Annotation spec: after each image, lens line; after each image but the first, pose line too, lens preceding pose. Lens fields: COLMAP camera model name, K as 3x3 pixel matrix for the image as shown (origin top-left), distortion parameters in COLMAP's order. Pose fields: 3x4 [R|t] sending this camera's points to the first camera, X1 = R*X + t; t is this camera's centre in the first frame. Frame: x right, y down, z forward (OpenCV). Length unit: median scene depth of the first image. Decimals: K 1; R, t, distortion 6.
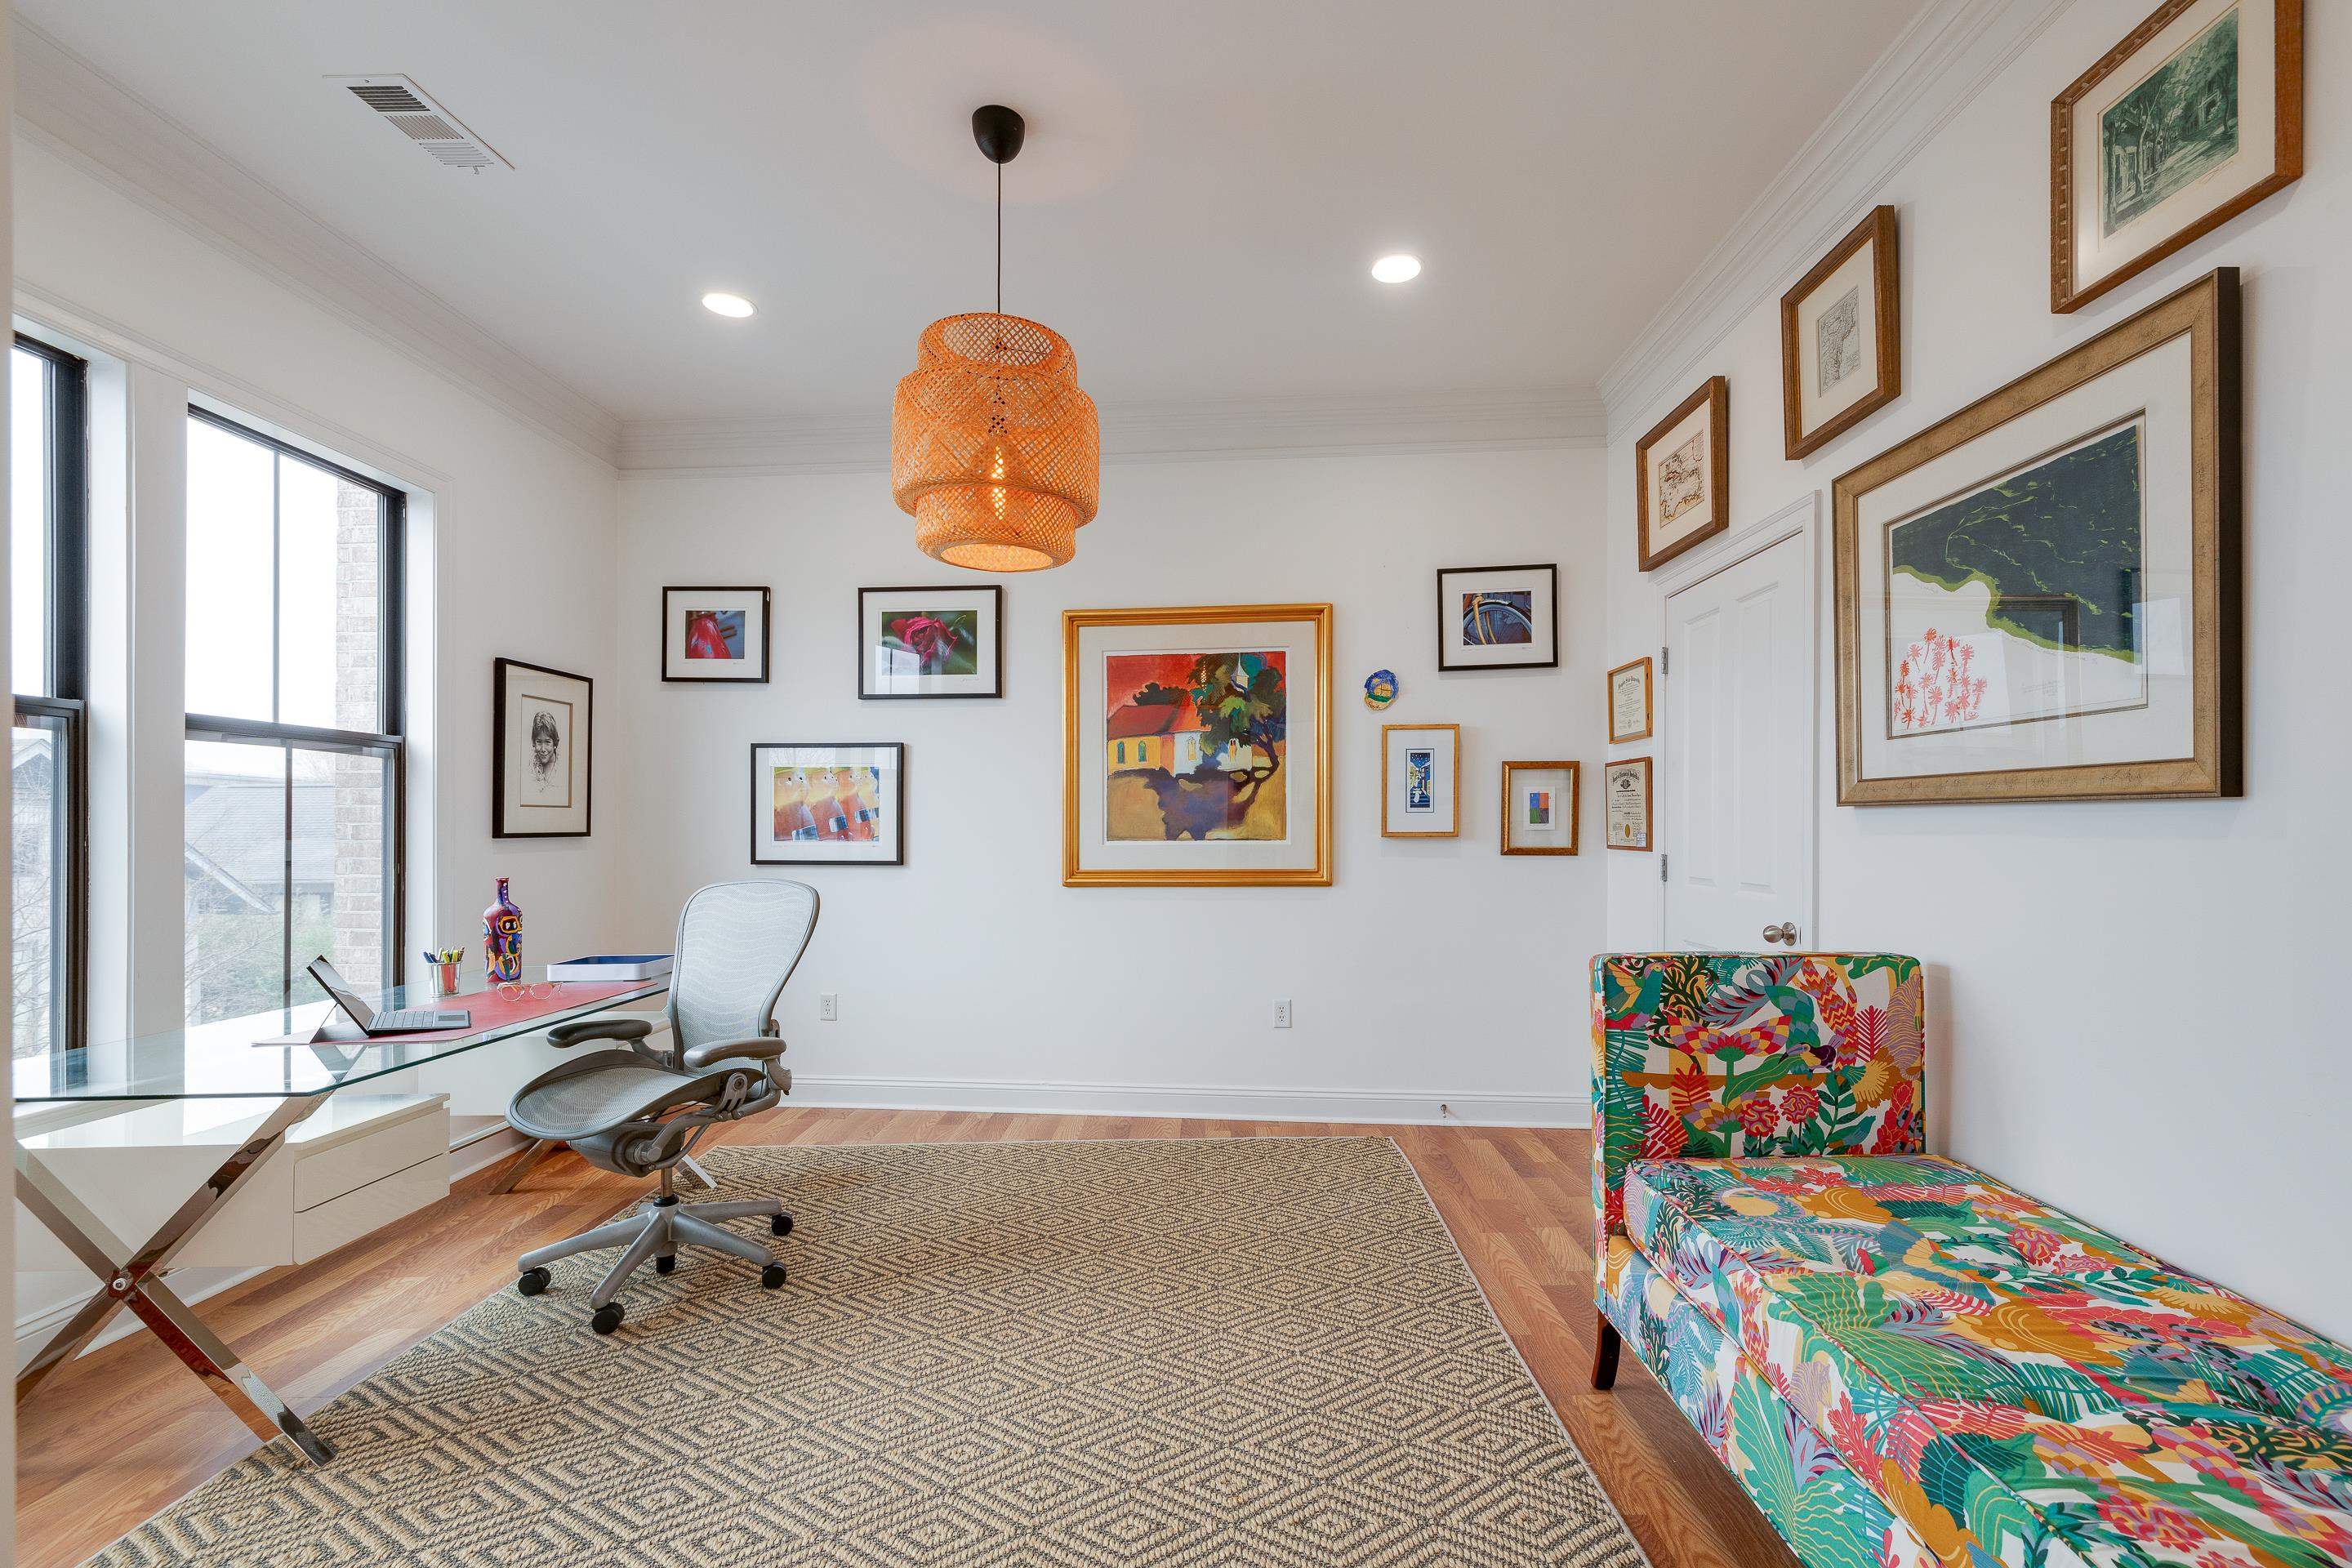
lens RADIAL K [[1048.5, 0, 1206.3], [0, 1048.5, 822.6], [0, 0, 1]] dist [0.002746, 0.001126]
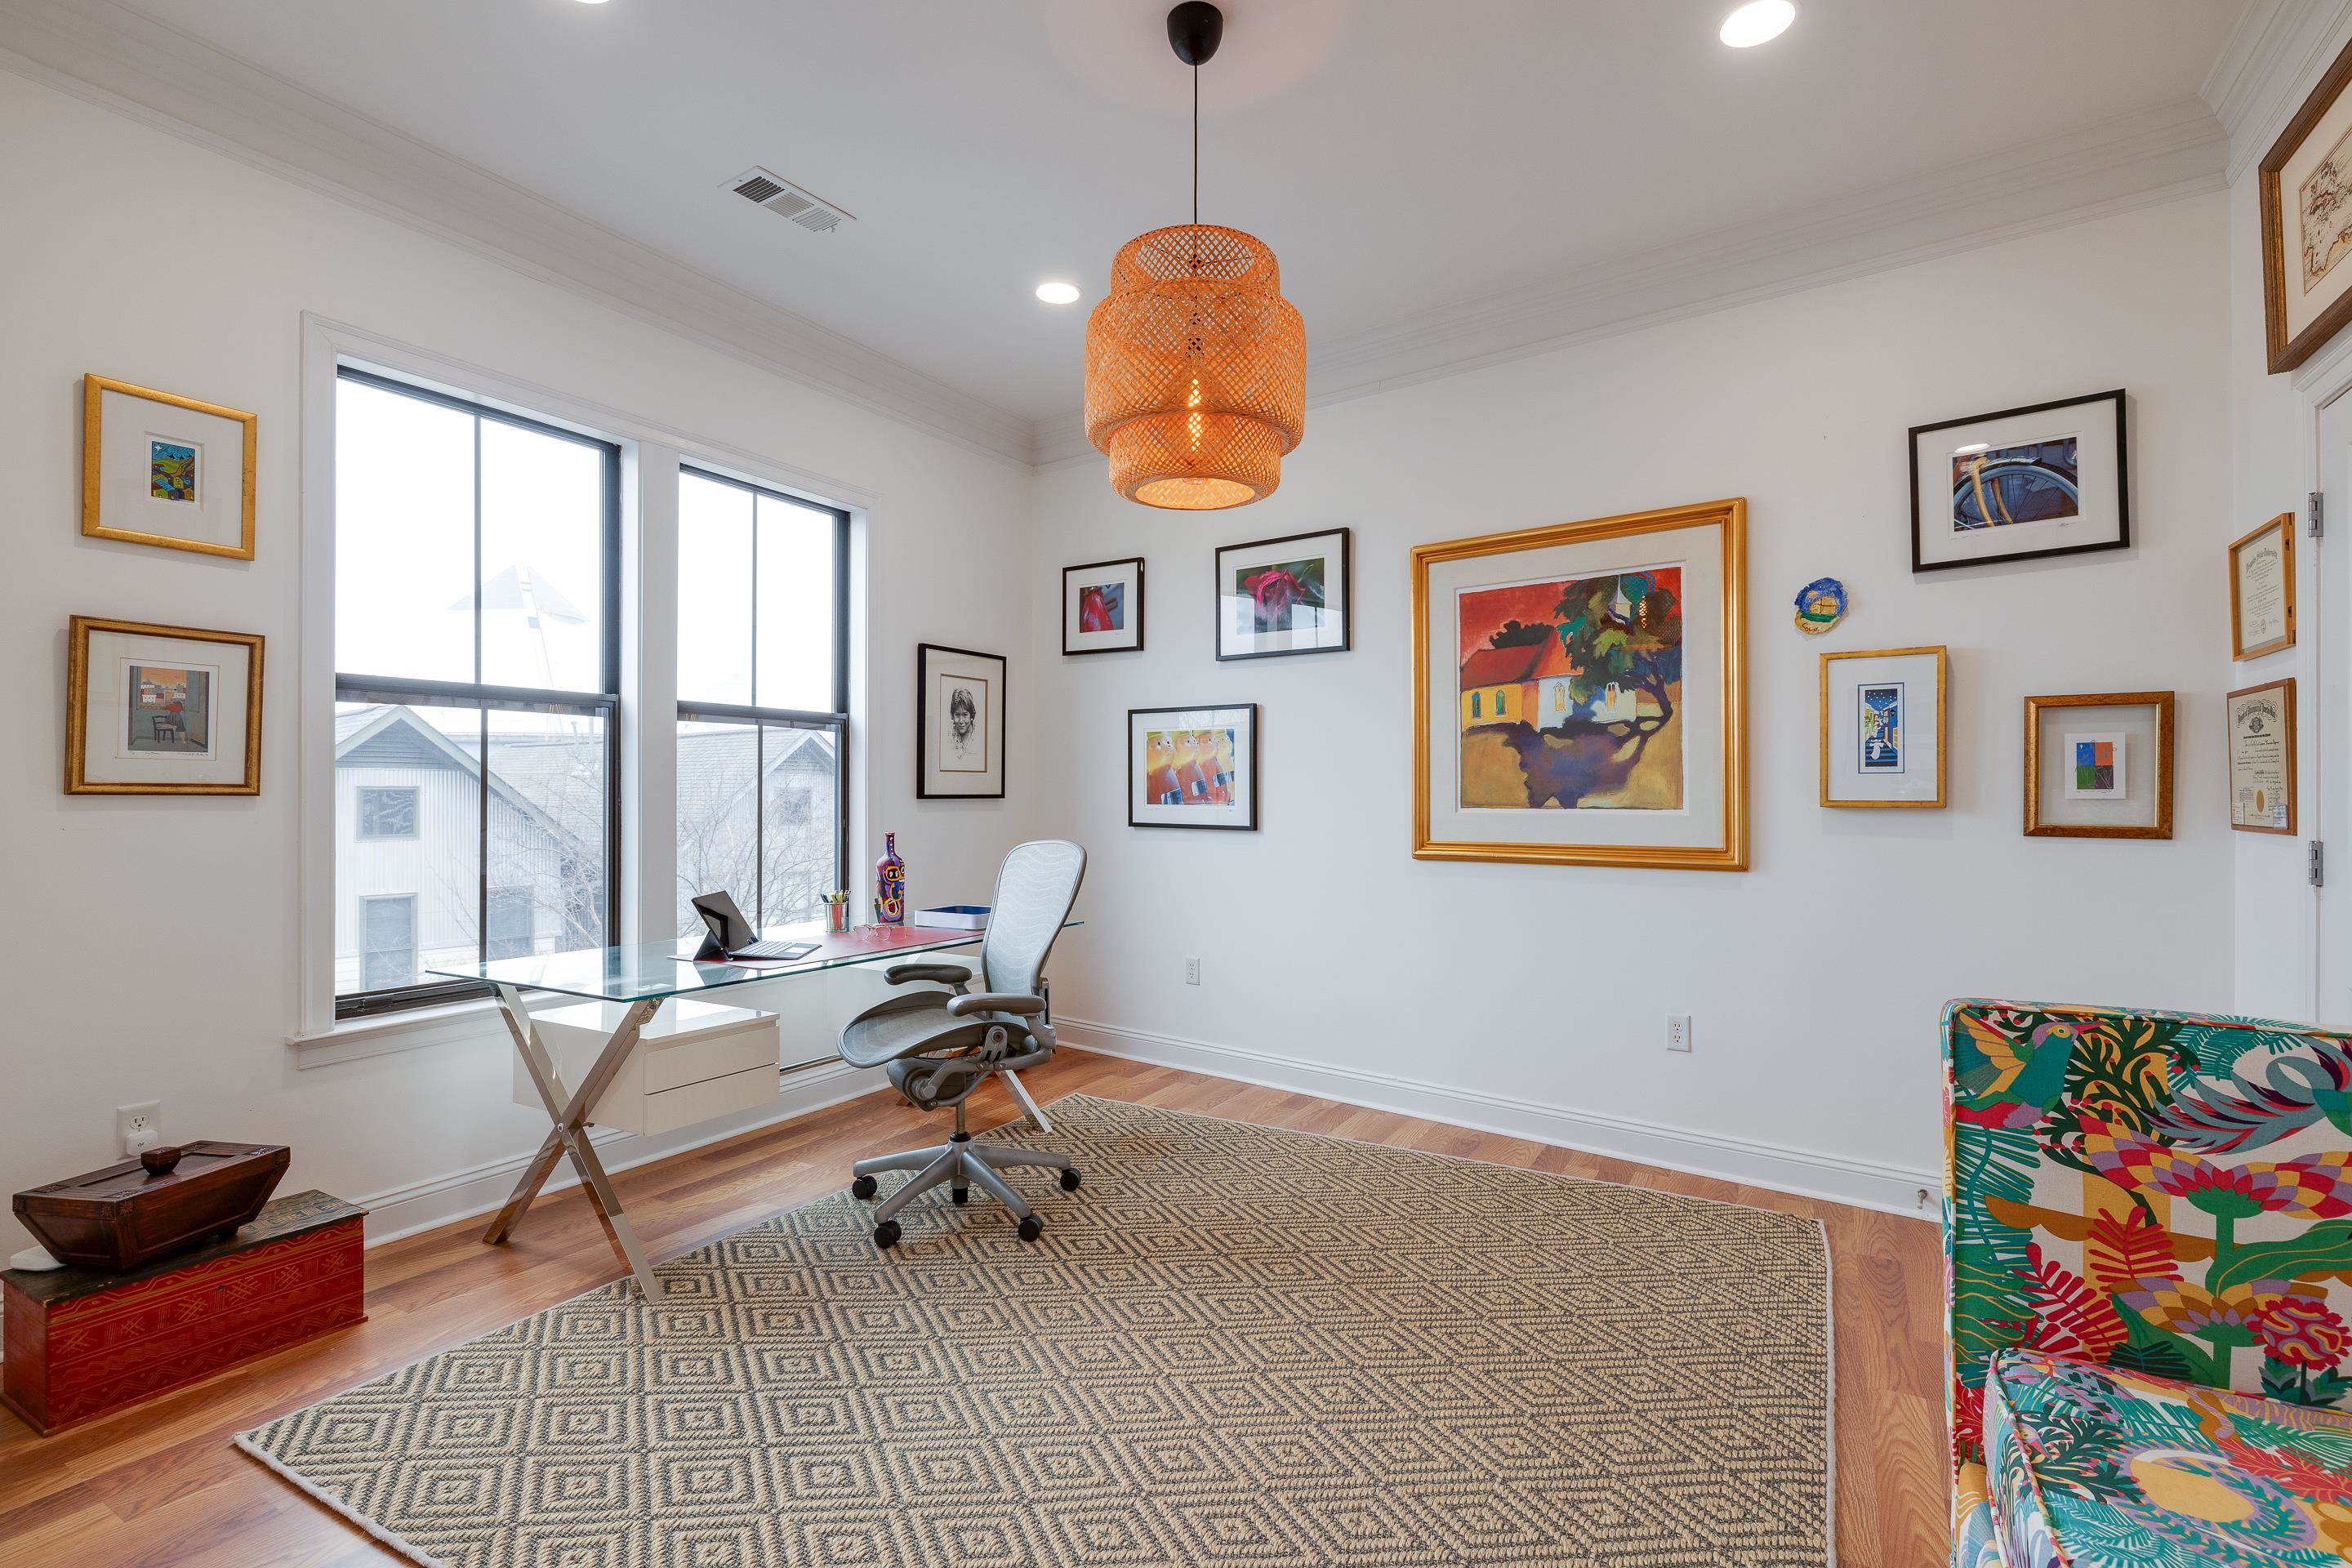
lens RADIAL K [[1079.2, 0, 1176.0], [0, 1079.2, 784.0], [0, 0, 1]] dist [-0.010346, 0.002381]
pose [[0.849656, 0.000507, -0.527337, 0.184477], [-0.003096, 0.999987, -0.004027, 0.002129], [0.527328, 0.005054, 0.849647, 0.128897]]
